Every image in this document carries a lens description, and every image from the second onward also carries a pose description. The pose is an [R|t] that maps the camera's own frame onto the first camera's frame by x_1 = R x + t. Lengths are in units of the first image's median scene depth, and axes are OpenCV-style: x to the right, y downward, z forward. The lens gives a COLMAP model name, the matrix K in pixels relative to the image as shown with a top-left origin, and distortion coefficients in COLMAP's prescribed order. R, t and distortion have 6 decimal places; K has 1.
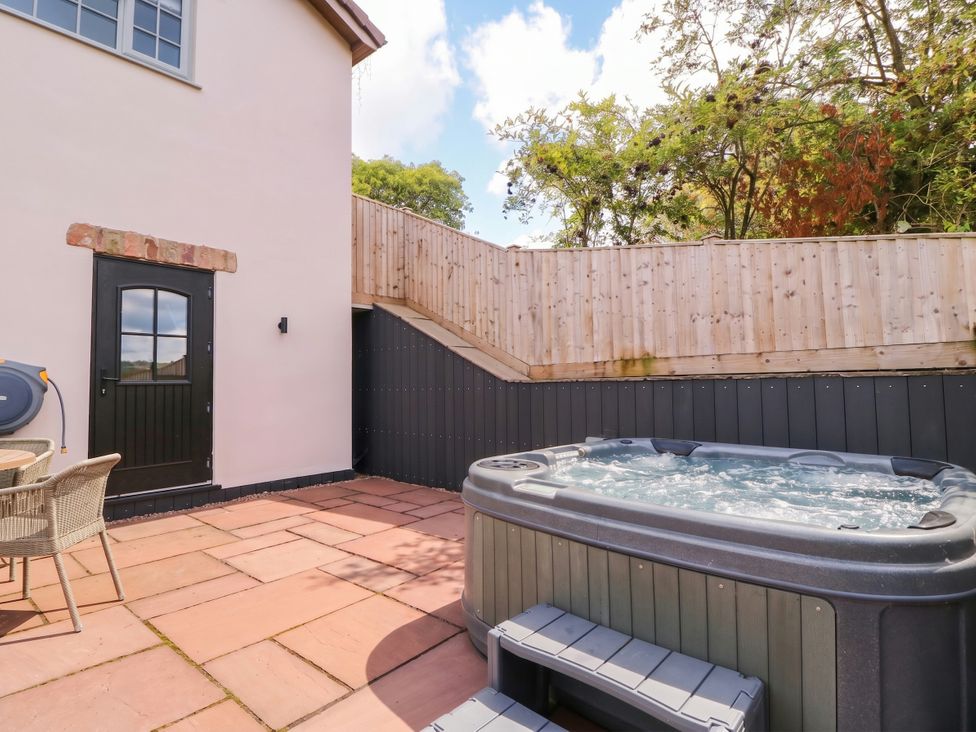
lens RADIAL K [[503.8, 0, 489.7], [0, 503.8, 358.4], [0, 0, 1]] dist [-0.004583, -0.008742]
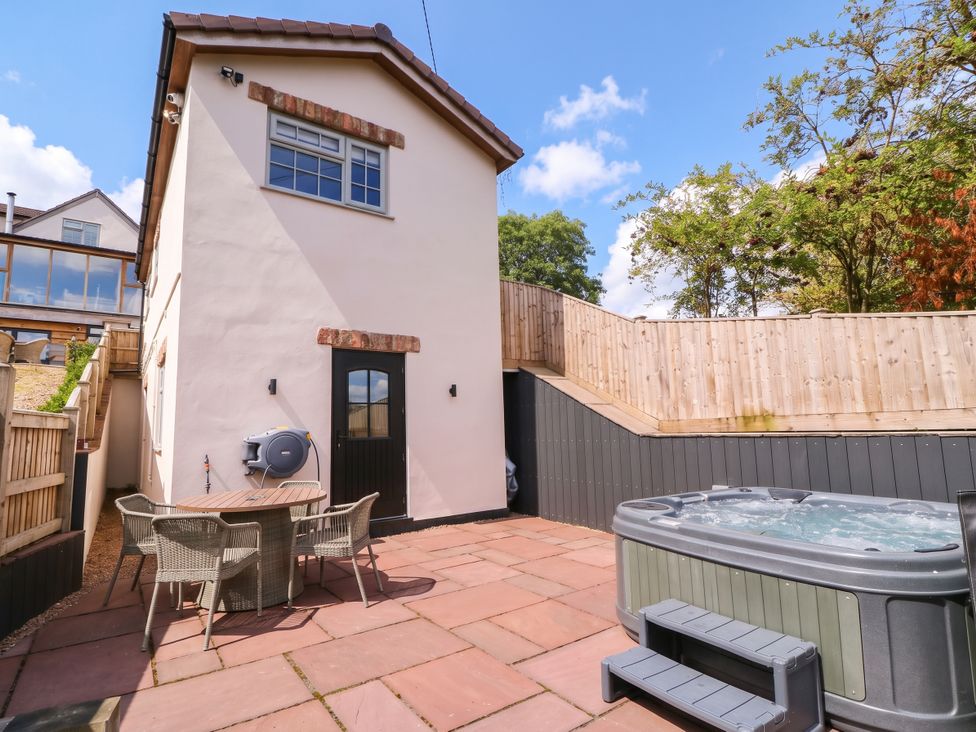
lens RADIAL K [[503.8, 0, 491.2], [0, 503.8, 364.9], [0, 0, 1]] dist [-0.004583, -0.008742]
pose [[0.969779, -0.041567, -0.240417, -0.012592], [0.025405, 0.997228, -0.069938, -0.046201], [0.242657, 0.061717, 0.968147, -0.238758]]
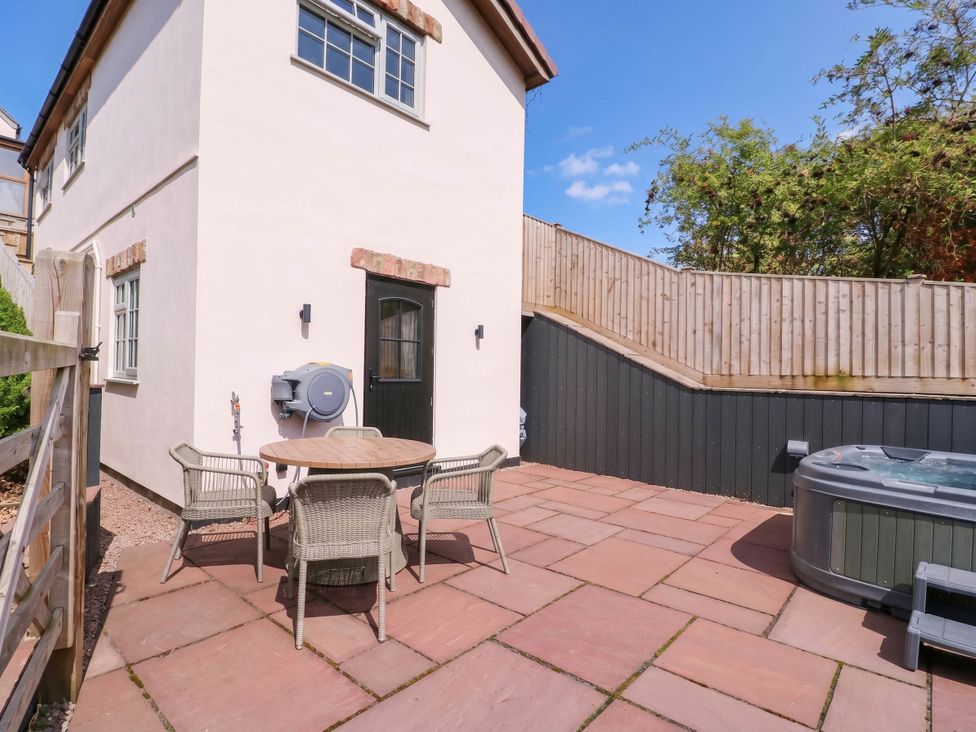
lens RADIAL K [[503.8, 0, 479.0], [0, 503.8, 372.1], [0, 0, 1]] dist [-0.004583, -0.008742]
pose [[0.997730, 0.032713, -0.058862, -0.395803], [-0.029940, 0.998427, 0.047395, -0.034017], [0.060320, -0.045525, 0.997140, -0.178893]]
